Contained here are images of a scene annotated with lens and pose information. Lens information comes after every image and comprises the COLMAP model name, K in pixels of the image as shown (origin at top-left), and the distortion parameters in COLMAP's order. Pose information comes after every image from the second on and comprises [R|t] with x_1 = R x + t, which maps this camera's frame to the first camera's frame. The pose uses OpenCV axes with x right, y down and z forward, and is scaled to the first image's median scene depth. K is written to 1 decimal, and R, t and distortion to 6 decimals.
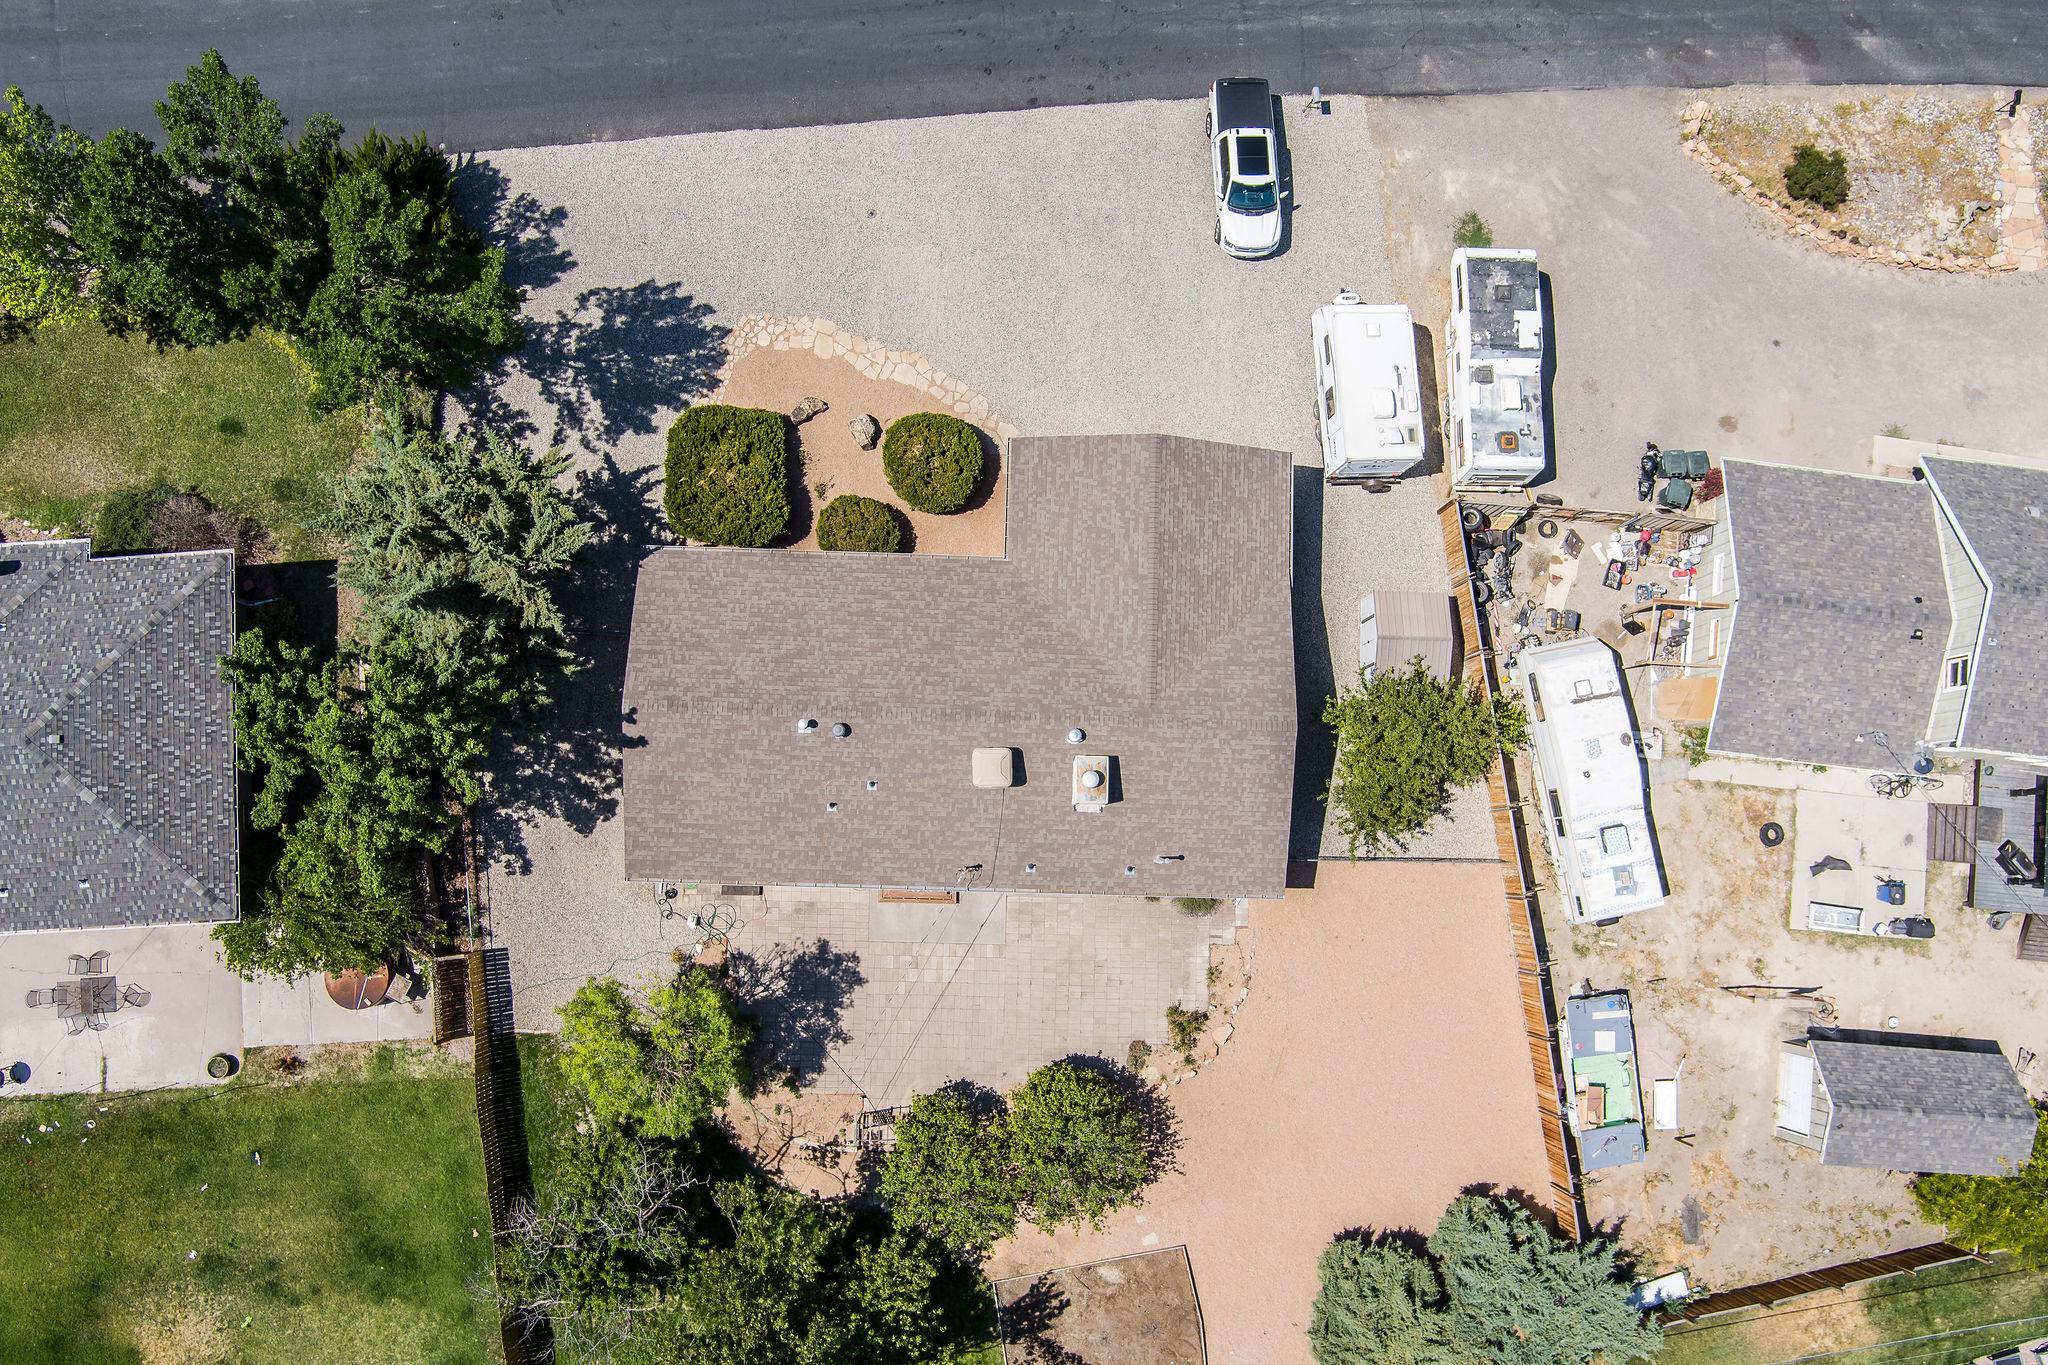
lens RADIAL K [[1640.3, 0, 1011.9], [0, 1640.3, 673.8], [0, 0, 1]] dist [-0.068182, 0.022262]
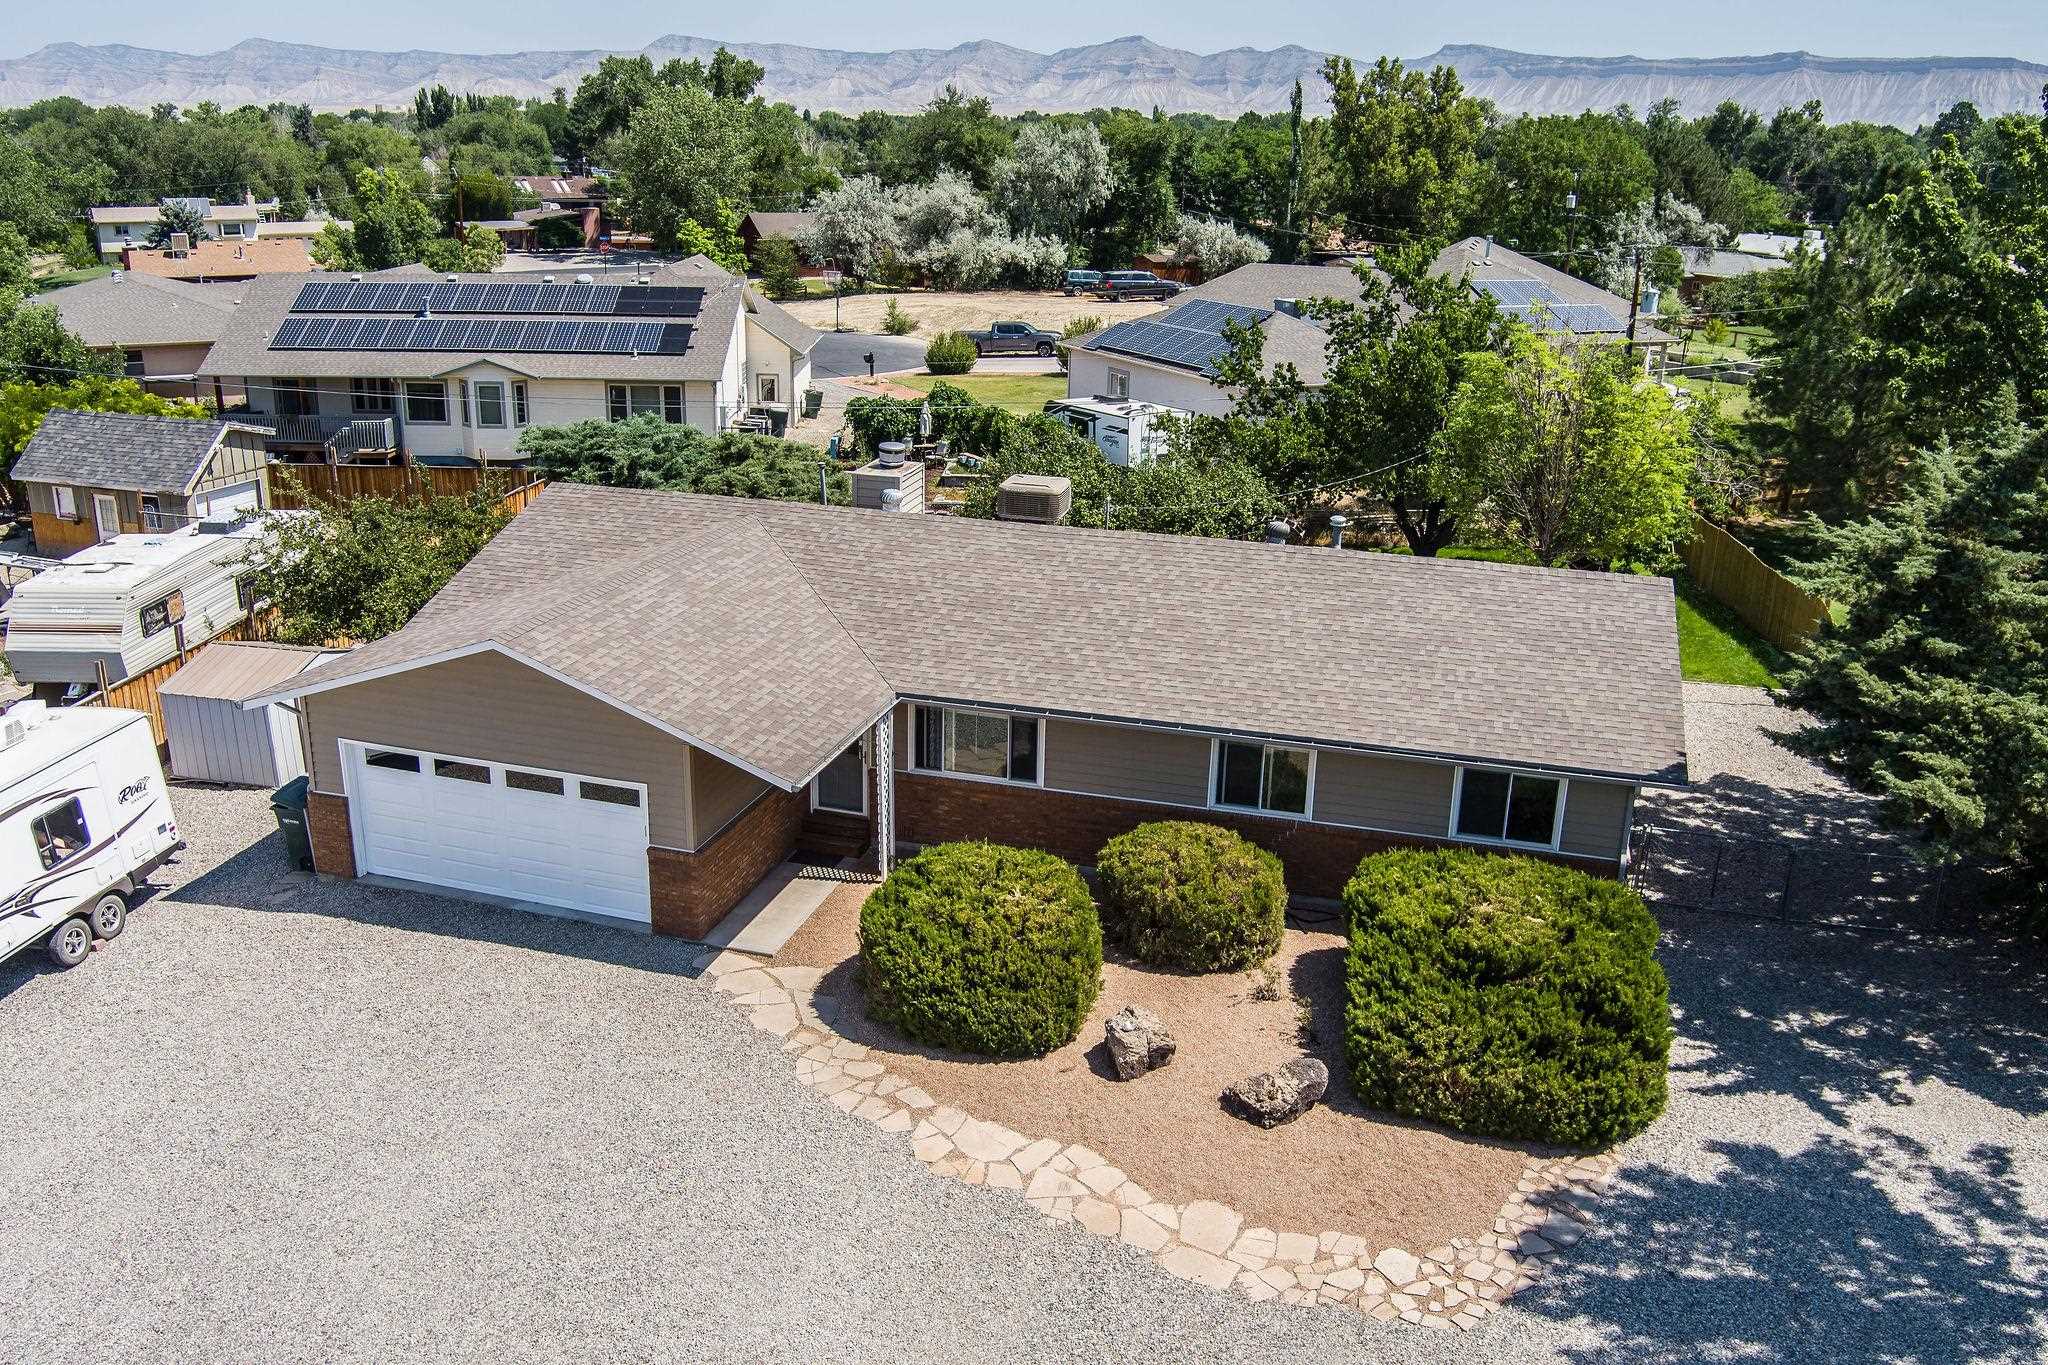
lens RADIAL K [[1640.3, 0, 1016.9], [0, 1640.3, 684.8], [0, 0, 1]] dist [-0.068182, 0.022262]
pose [[-0.966584, -0.129709, 0.221114, -0.139749], [0.245072, -0.214524, 0.945473, -0.505891], [-0.075202, 0.968068, 0.239144, 0.847372]]
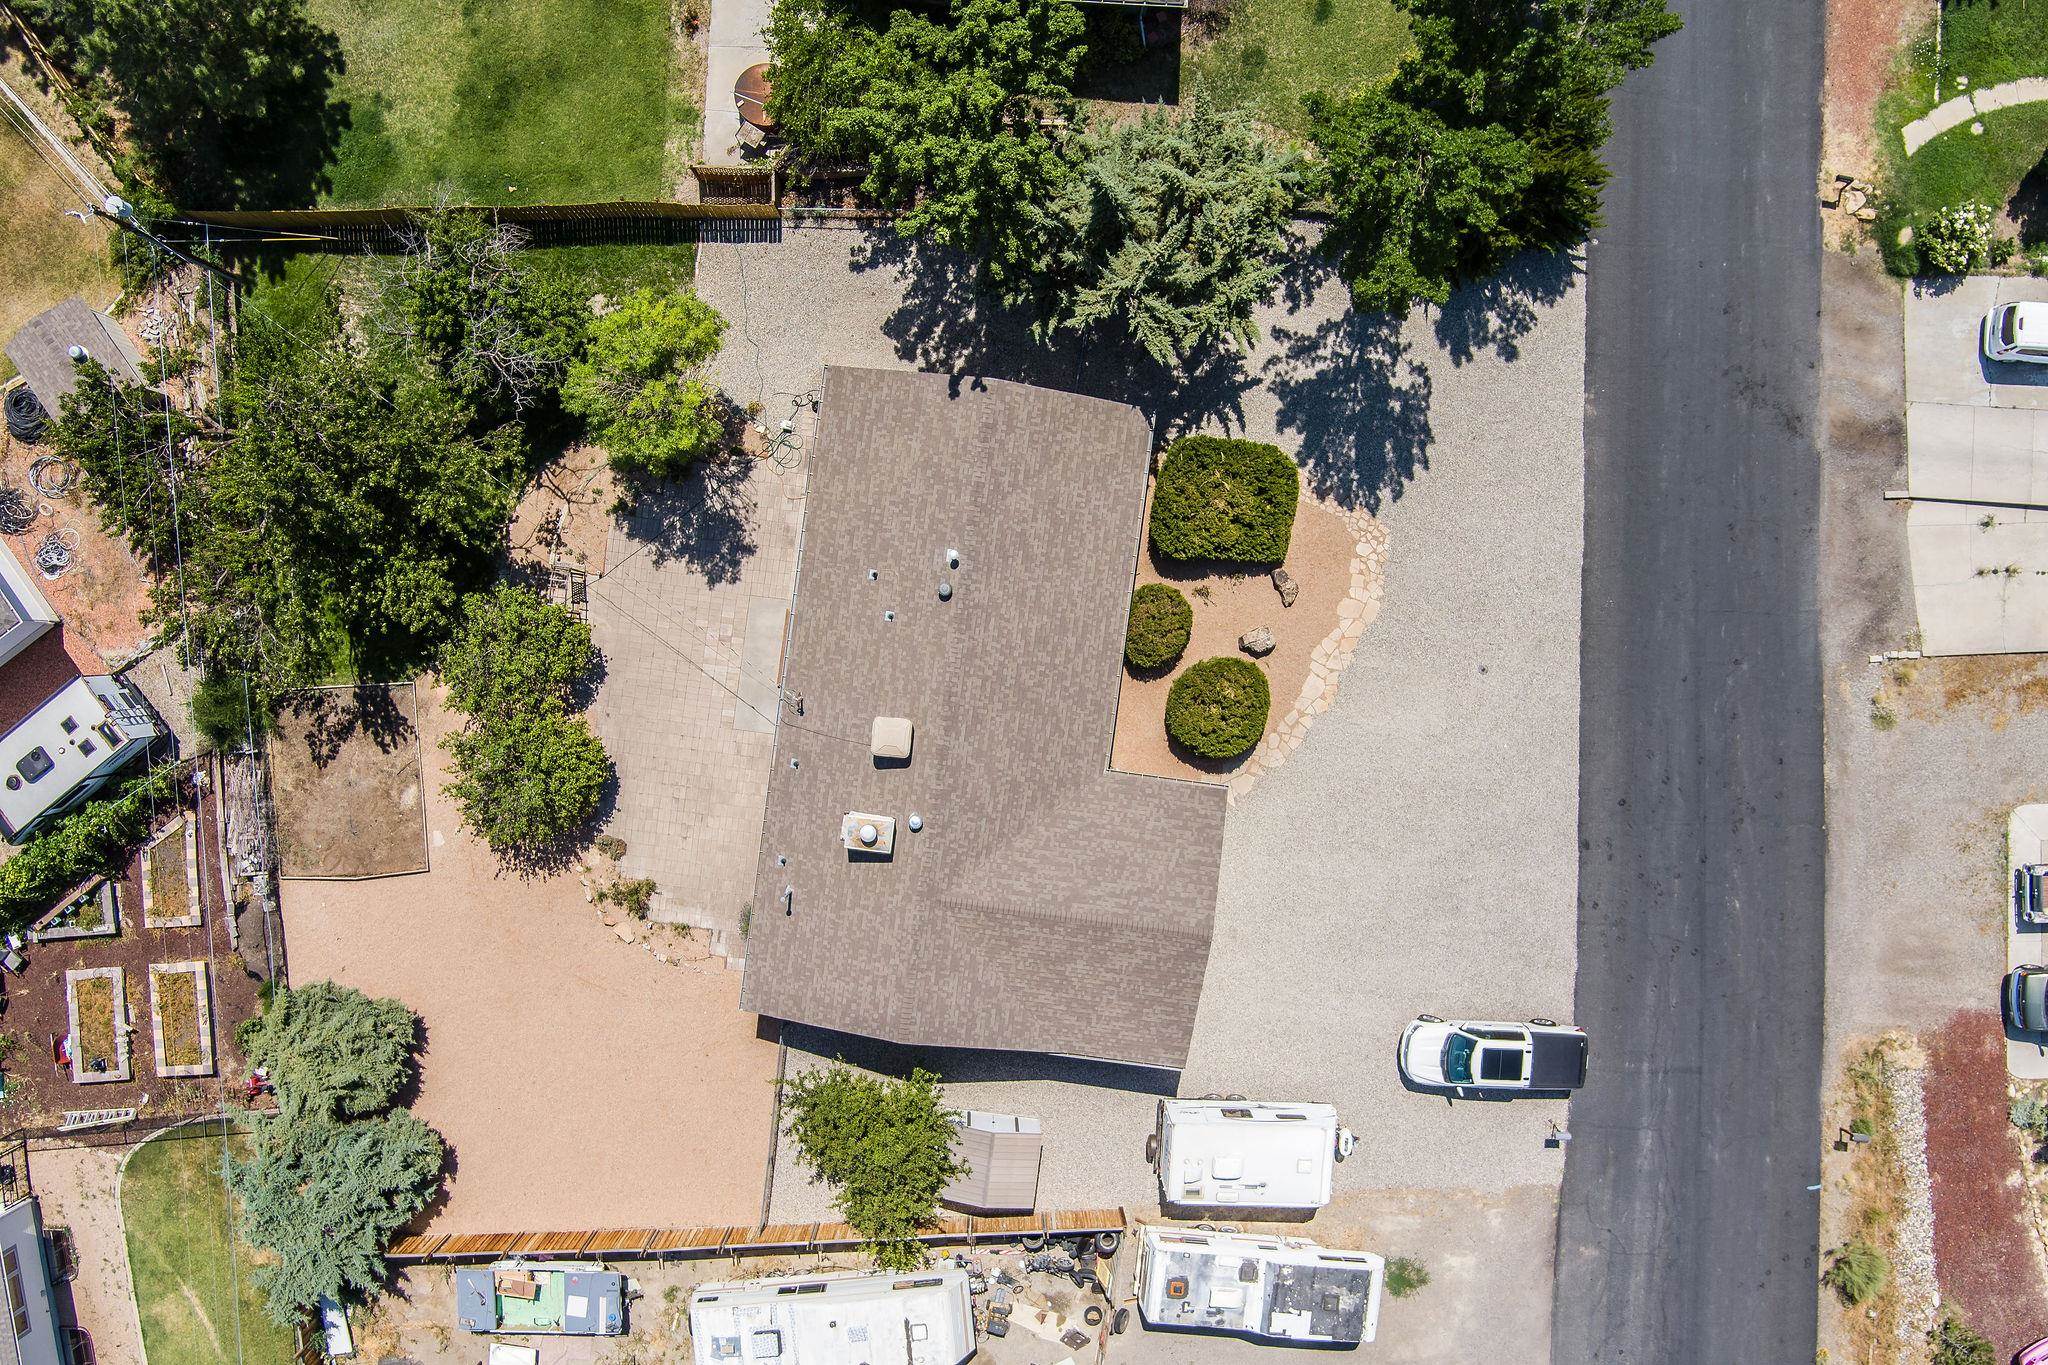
lens RADIAL K [[1640.3, 0, 1018.9], [0, 1640.3, 684.1], [0, 0, 1]] dist [-0.068182, 0.022262]
pose [[-0.104501, 0.994272, -0.022428, -0.027285], [-0.991720, -0.102487, 0.077379, -0.086164], [0.074637, 0.030329, 0.996749, 0.001334]]
